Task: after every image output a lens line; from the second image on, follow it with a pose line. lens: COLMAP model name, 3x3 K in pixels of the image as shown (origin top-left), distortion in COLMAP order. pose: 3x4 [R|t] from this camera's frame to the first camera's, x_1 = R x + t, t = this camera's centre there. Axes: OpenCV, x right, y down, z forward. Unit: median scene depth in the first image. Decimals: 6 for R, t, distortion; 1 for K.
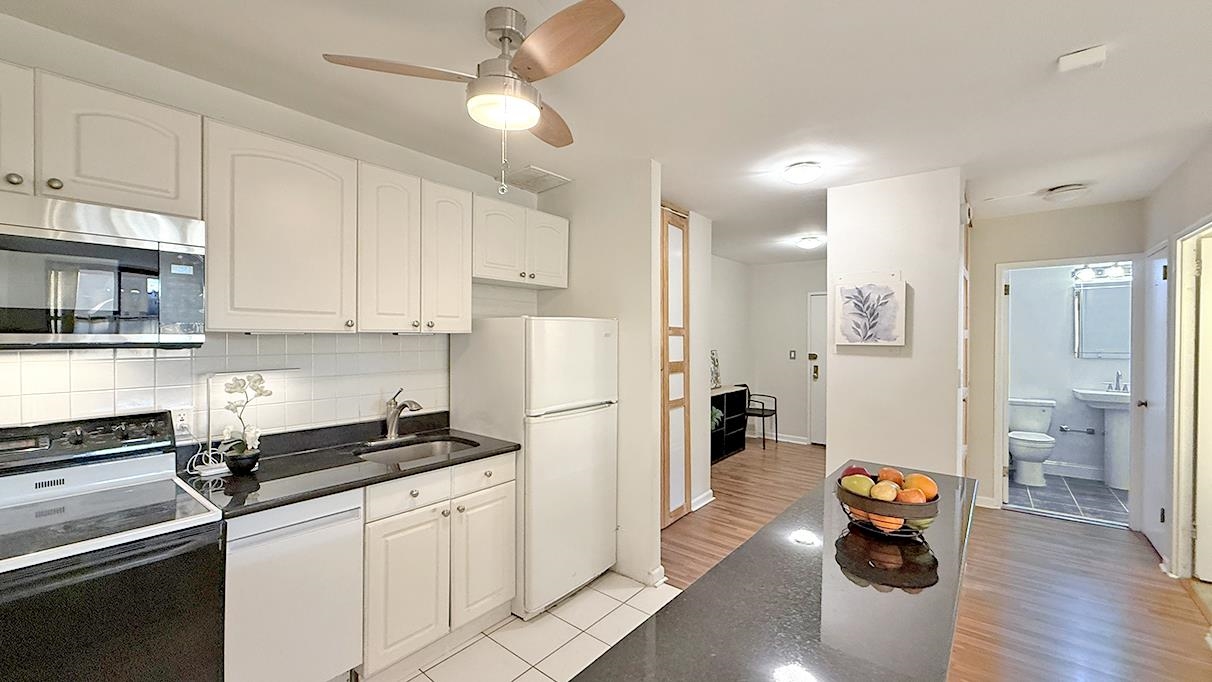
lens RADIAL K [[498.2, 0, 635.5], [0, 498.2, 340.2], [0, 0, 1]] dist [0.001268, -0.000912]
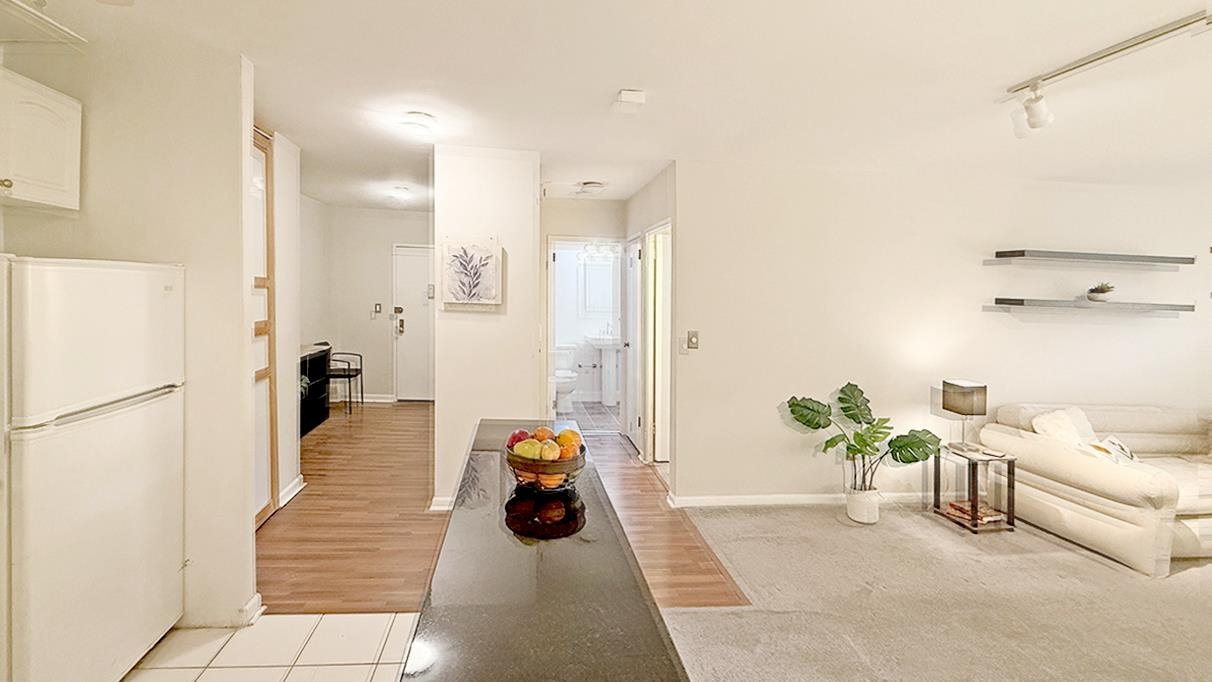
lens RADIAL K [[498.2, 0, 591.6], [0, 498.2, 294.8], [0, 0, 1]] dist [0.001268, -0.000912]
pose [[0.718982, 0.027774, 0.694474, -0.079669], [-0.037012, 0.999313, -0.001647, -0.015275], [-0.694043, -0.024519, 0.719516, 0.067125]]
